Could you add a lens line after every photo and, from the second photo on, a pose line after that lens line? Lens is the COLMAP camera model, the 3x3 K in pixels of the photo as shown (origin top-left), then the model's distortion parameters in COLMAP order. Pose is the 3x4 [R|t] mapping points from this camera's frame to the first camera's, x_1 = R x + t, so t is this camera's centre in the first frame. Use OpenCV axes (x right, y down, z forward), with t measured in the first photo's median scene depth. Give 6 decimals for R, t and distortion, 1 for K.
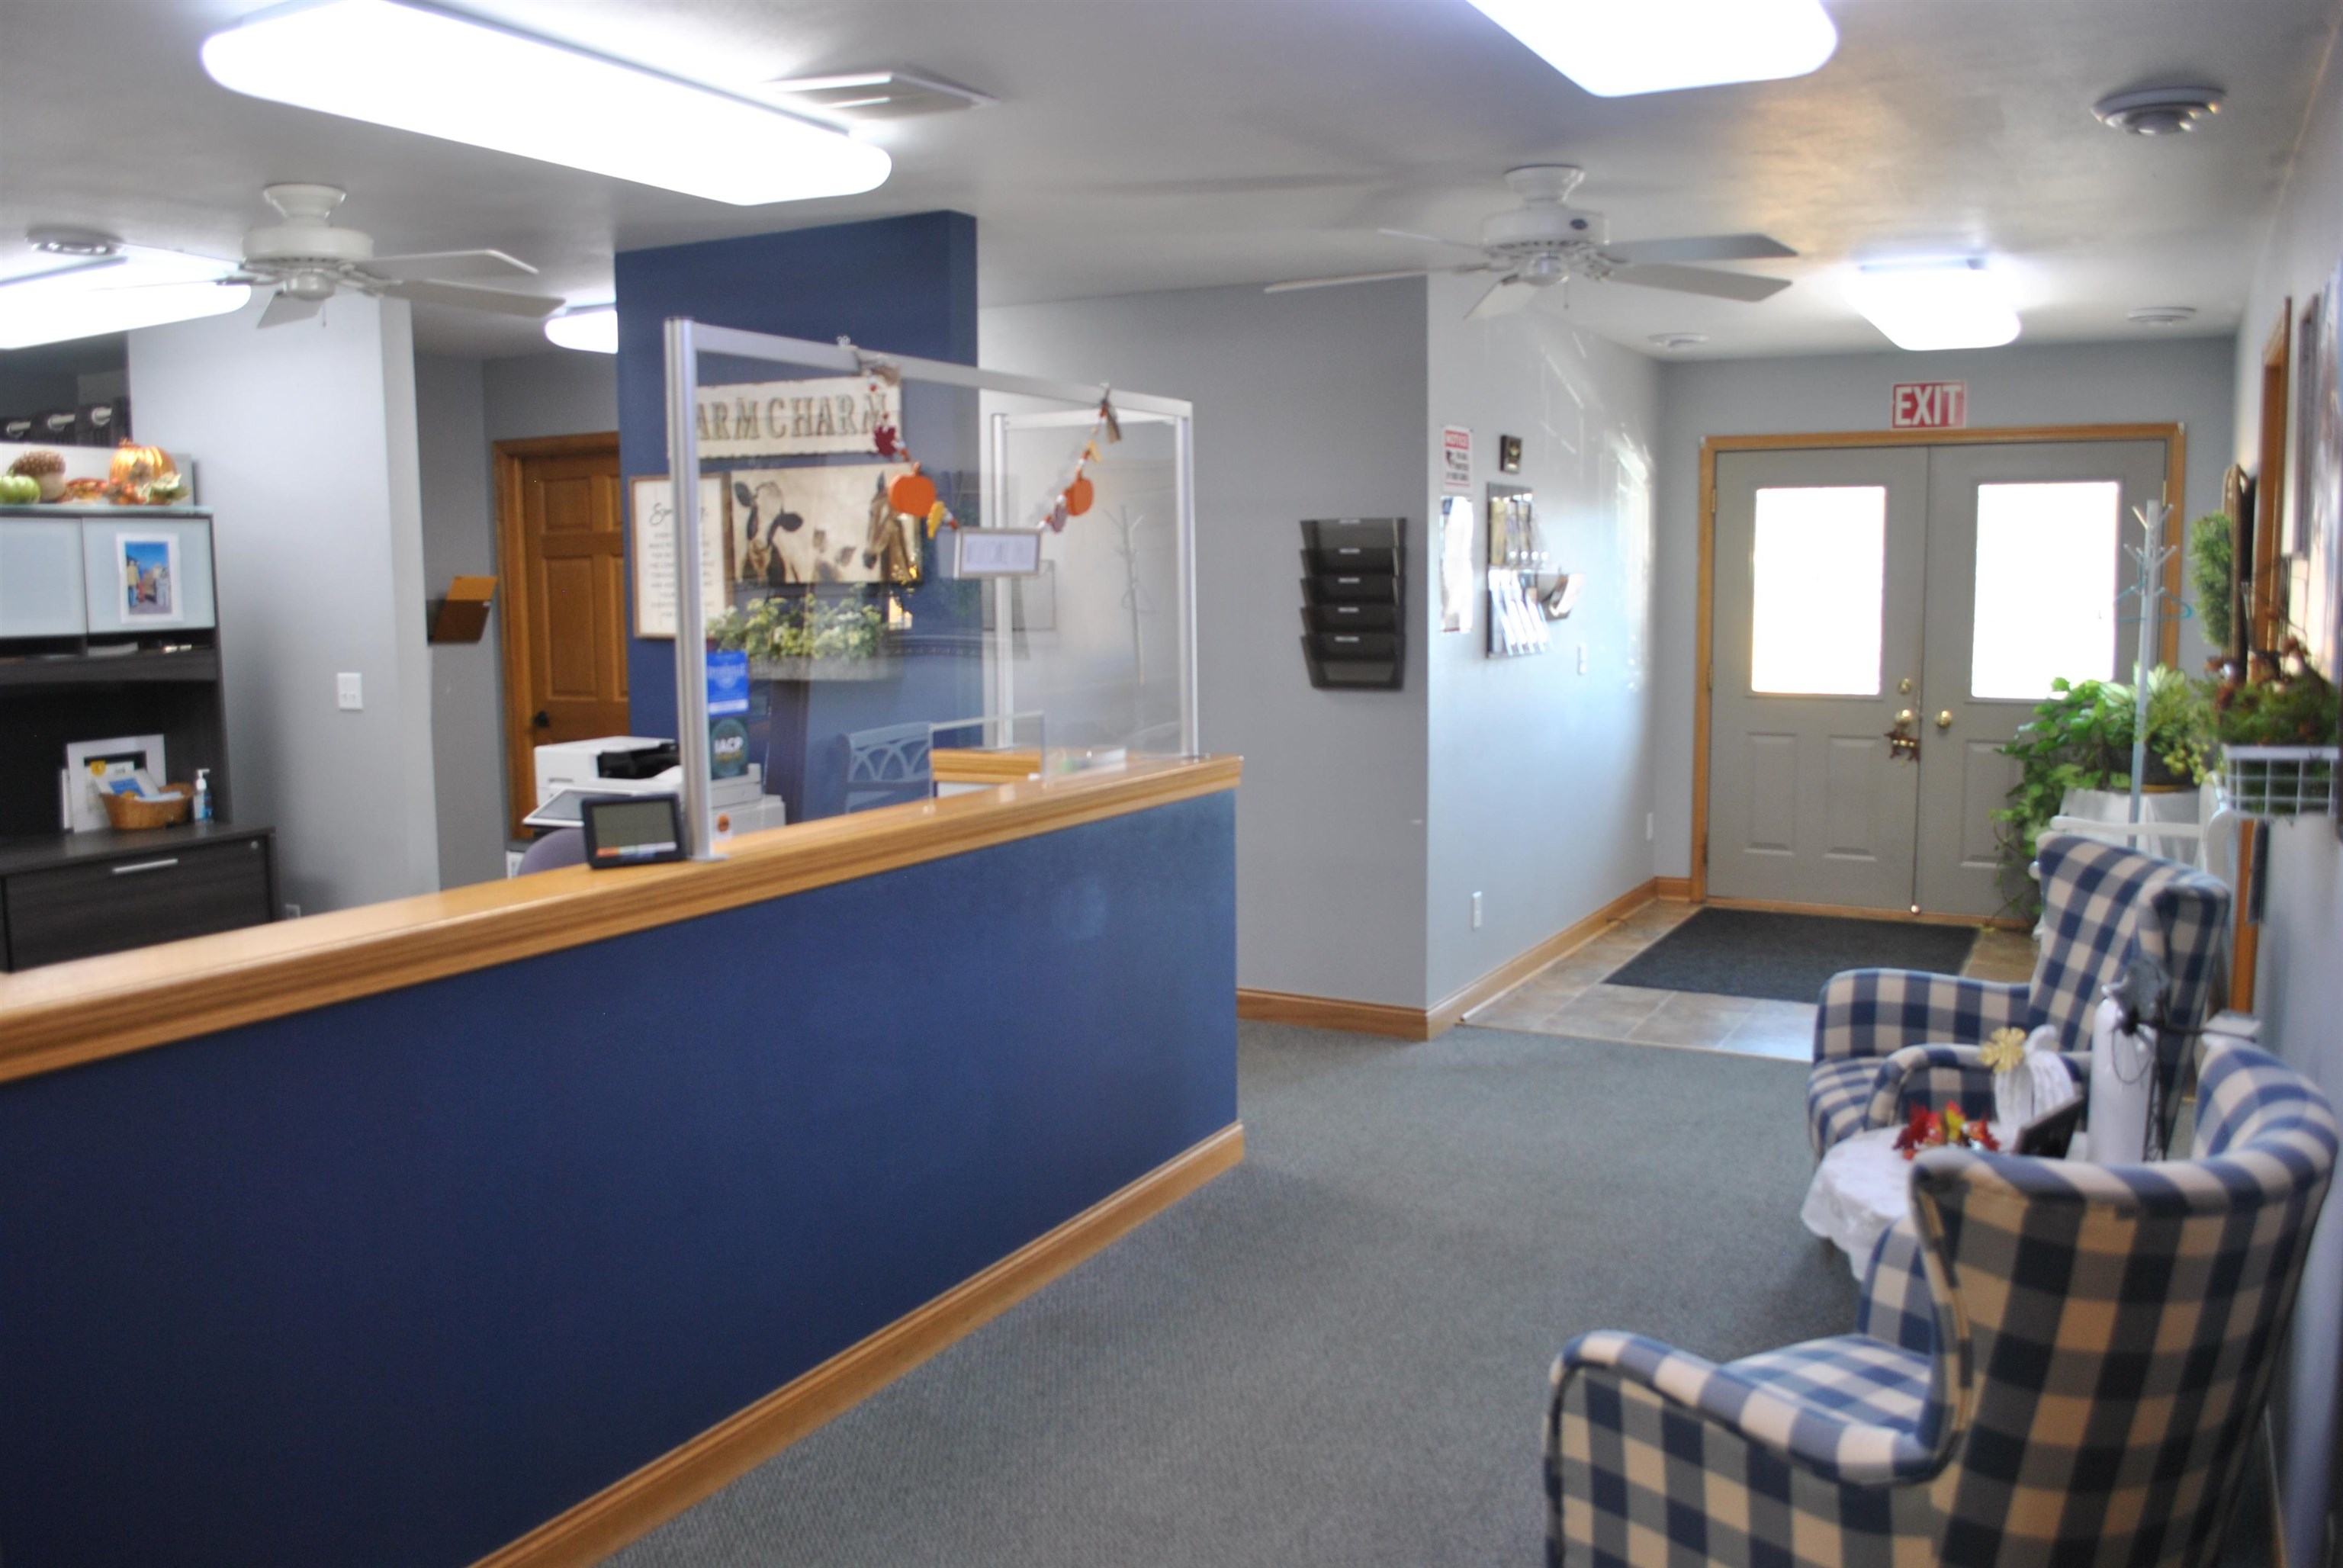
lens RADIAL K [[1845.5, 0, 1171.5], [0, 1845.5, 784.0], [0, 0, 1]] dist [-0.081800, 0.008866]
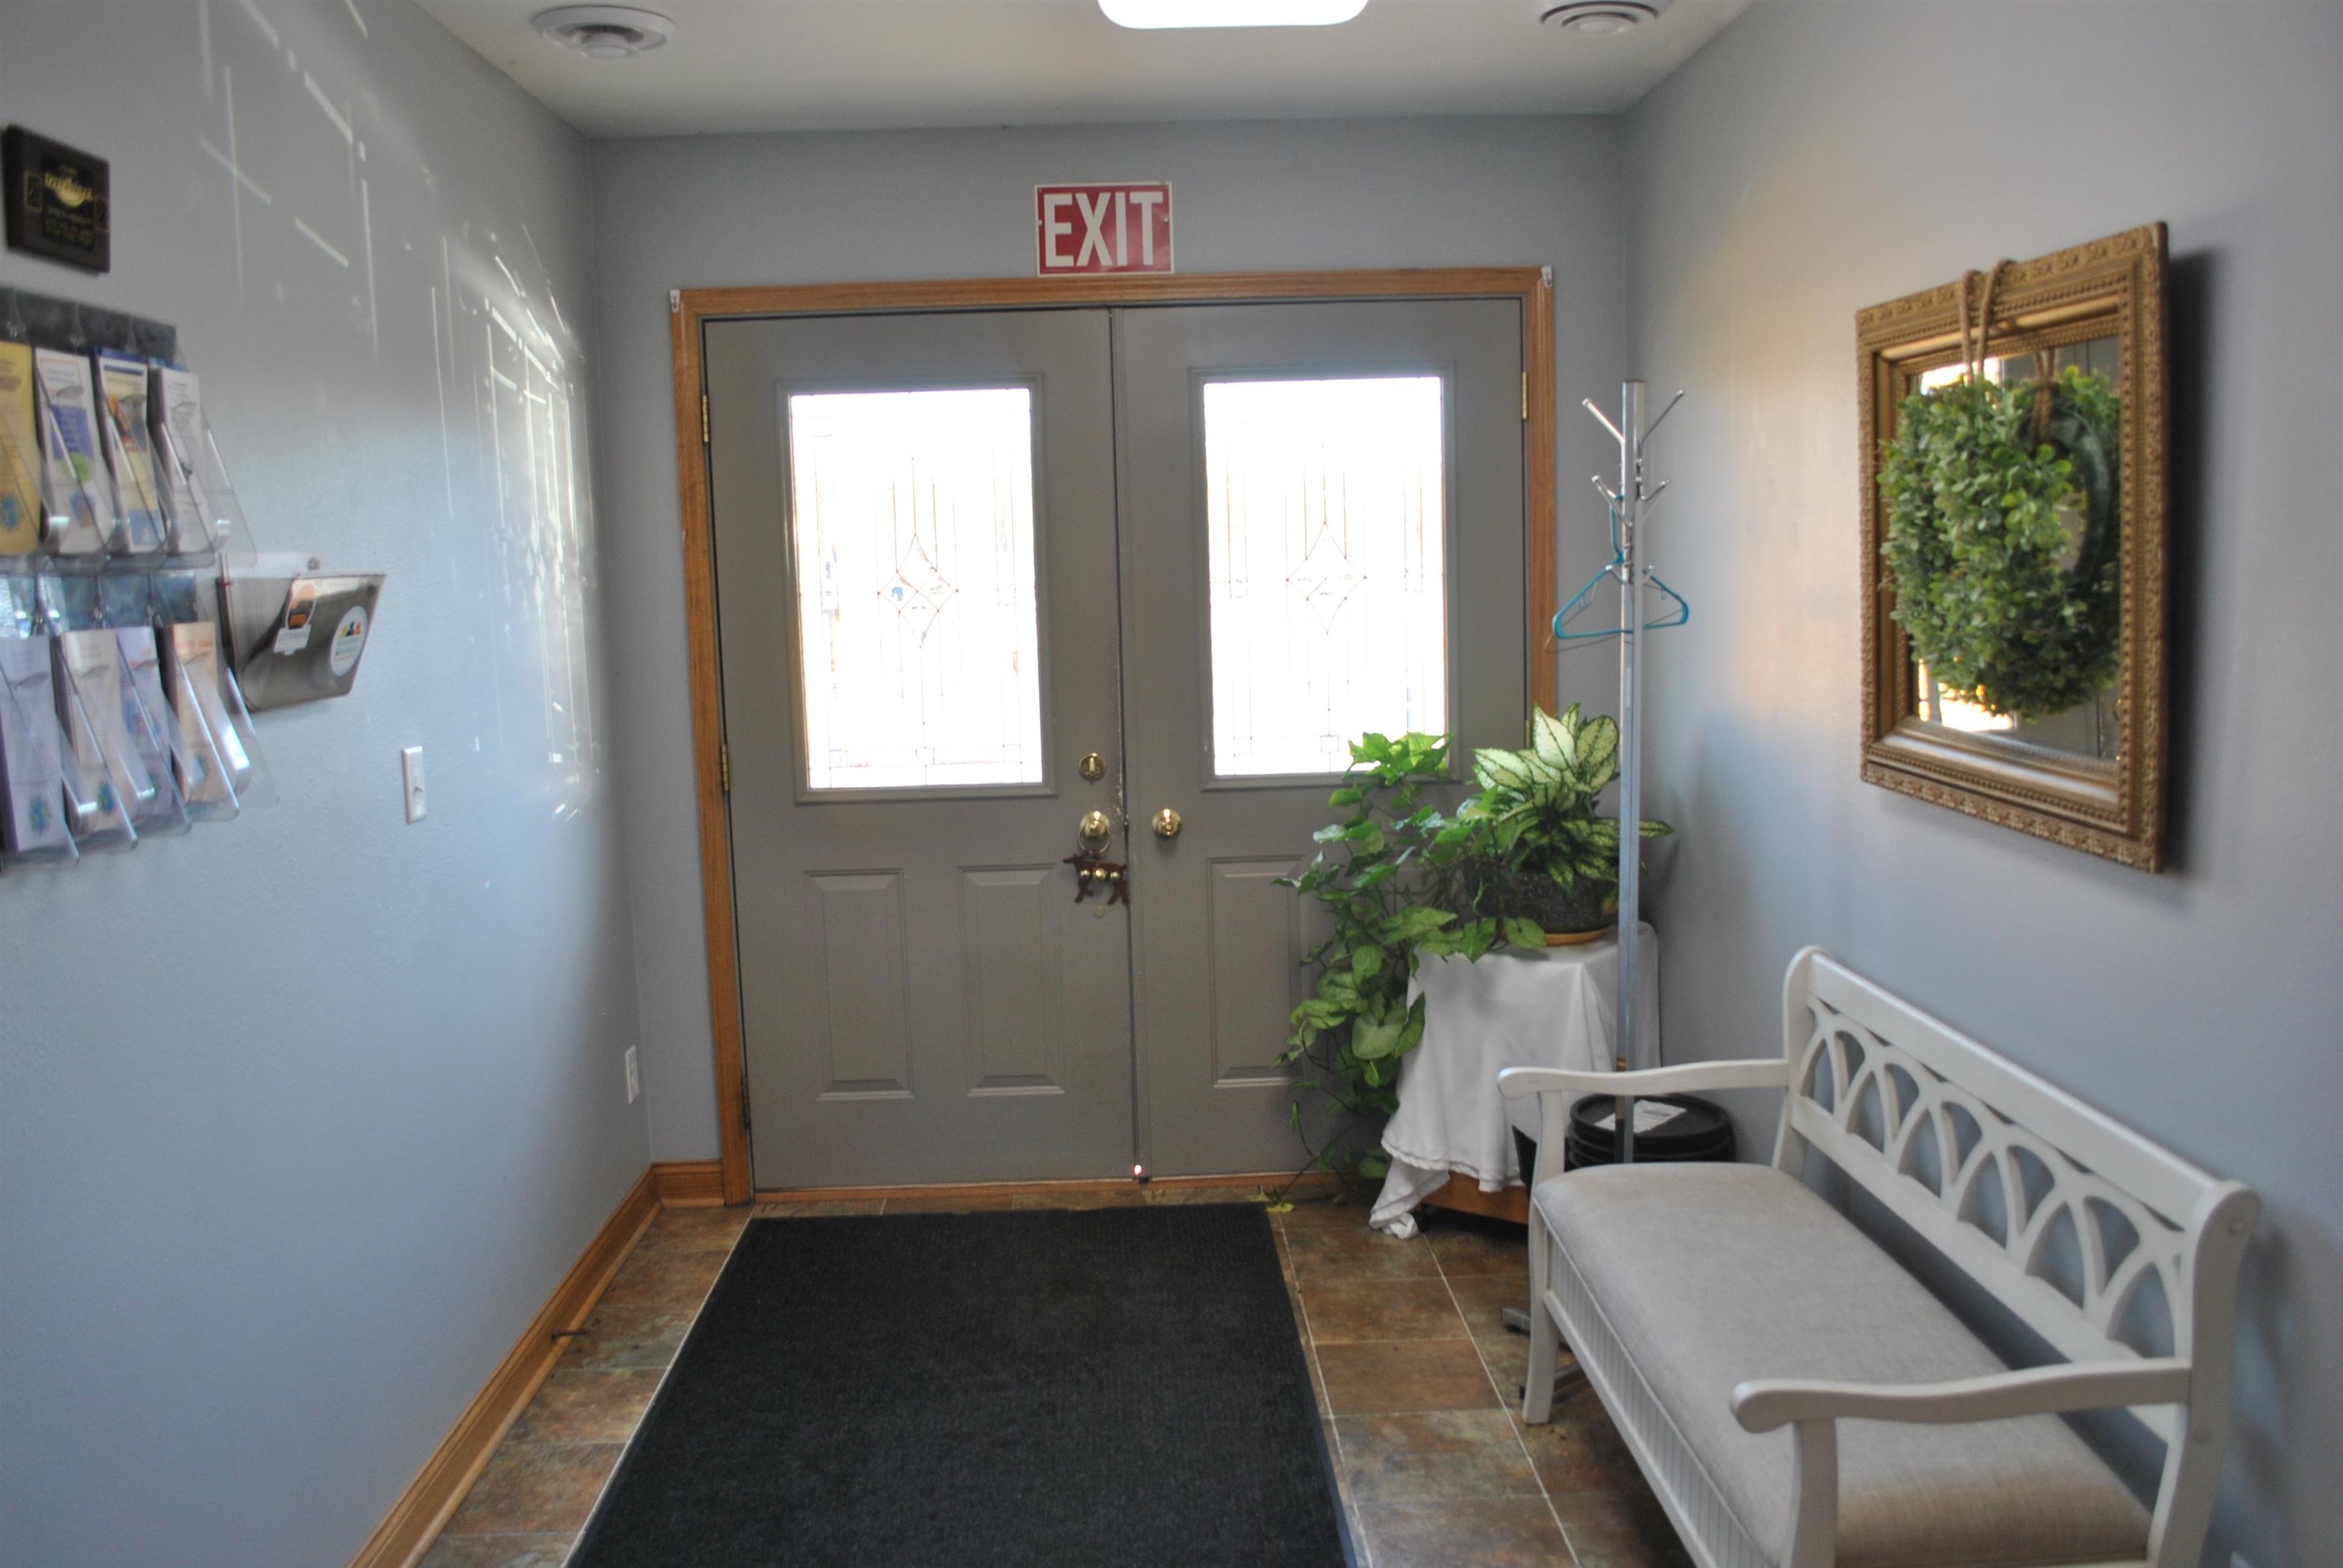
lens RADIAL K [[1845.5, 0, 1171.5], [0, 1845.5, 784.0], [0, 0, 1]] dist [-0.081800, 0.008866]
pose [[0.861171, -0.080905, 0.501835, 0.154494], [0.079754, 0.996530, 0.023799, -0.060010], [-0.502020, 0.019528, 0.864636, 0.530286]]
